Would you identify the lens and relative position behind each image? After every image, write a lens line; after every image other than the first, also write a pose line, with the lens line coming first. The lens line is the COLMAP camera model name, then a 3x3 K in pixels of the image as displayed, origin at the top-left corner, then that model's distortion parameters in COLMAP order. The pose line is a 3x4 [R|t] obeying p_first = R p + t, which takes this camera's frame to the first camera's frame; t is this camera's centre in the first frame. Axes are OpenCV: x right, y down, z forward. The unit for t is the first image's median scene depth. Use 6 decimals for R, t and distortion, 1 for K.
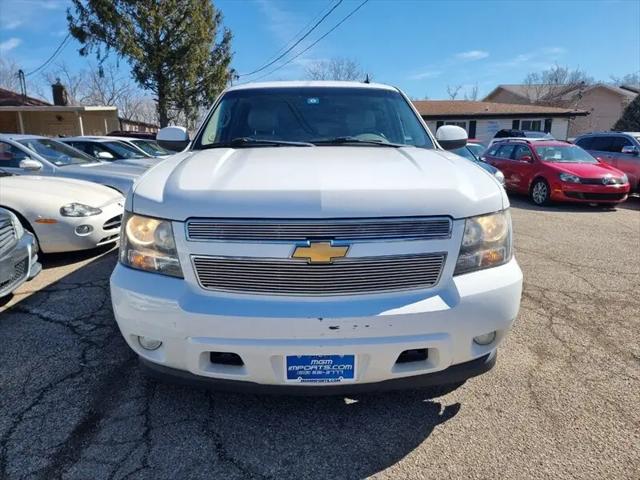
lens RADIAL K [[441.9, 0, 320.0], [0, 441.9, 240.0], [0, 0, 1]] dist [0.078535, -0.069952]
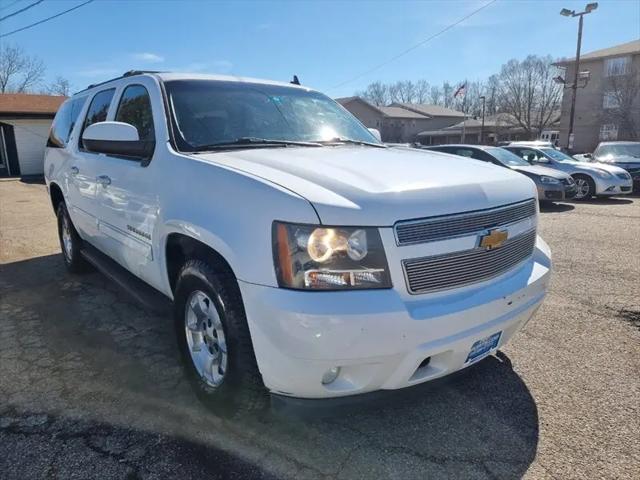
lens RADIAL K [[447.8, 0, 320.0], [0, 447.8, 222.7], [0, 0, 1]] dist [0.034696, -0.000282]
pose [[0.792465, -0.112265, 0.599496, -0.981454], [0.137192, 0.990536, 0.004142, -0.072863], [-0.594288, 0.078964, 0.800367, 0.329205]]
